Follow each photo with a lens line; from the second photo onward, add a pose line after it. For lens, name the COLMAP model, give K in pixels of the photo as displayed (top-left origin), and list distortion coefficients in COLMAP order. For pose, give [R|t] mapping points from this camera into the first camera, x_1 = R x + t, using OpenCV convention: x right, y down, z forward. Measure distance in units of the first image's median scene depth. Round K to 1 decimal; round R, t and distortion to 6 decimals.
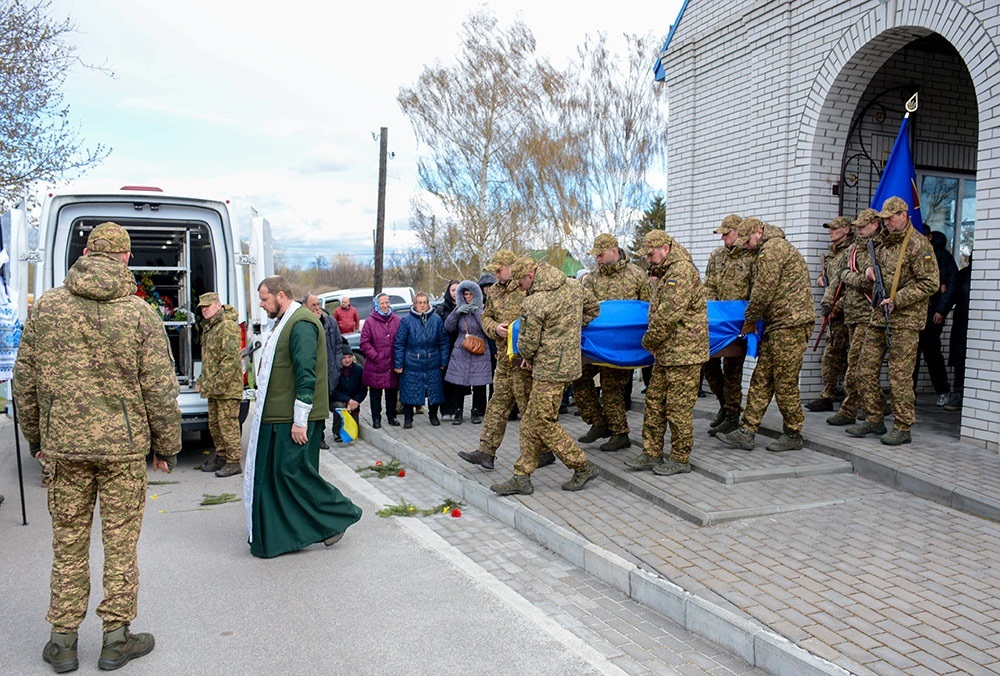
lens RADIAL K [[750.8, 0, 498.2], [0, 750.8, 321.7], [0, 0, 1]] dist [-0.078421, 0.009121]
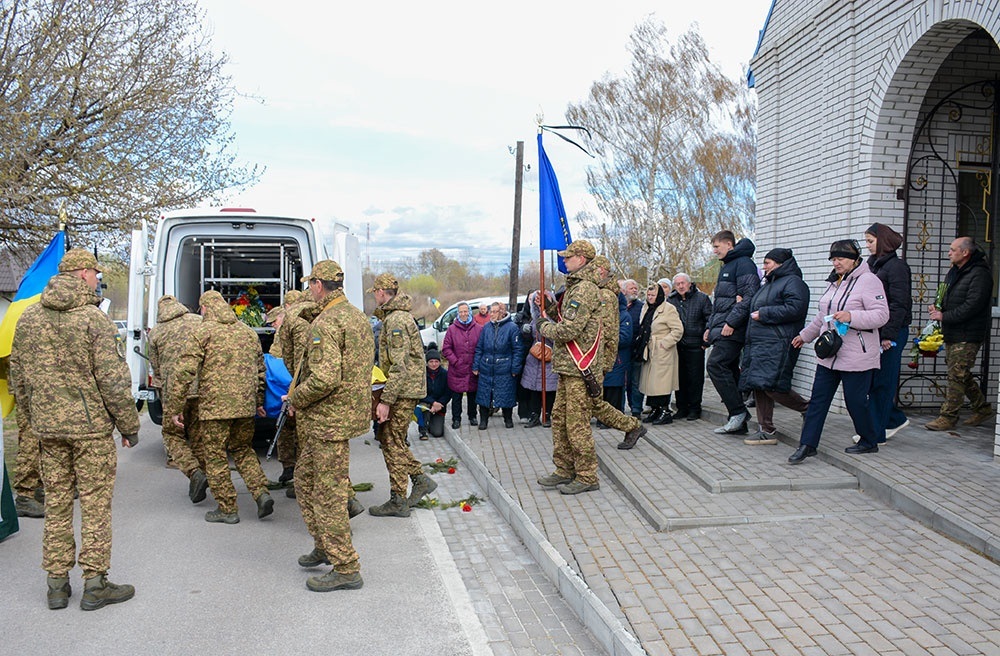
lens RADIAL K [[744.8, 0, 545.0], [0, 744.8, 330.2], [0, 0, 1]] dist [-0.109992, 0.060446]
pose [[0.981002, 0.007557, -0.193852, 0.195296], [-0.007323, 0.999971, 0.001922, -0.001013], [0.193861, -0.000466, 0.981029, -0.014372]]
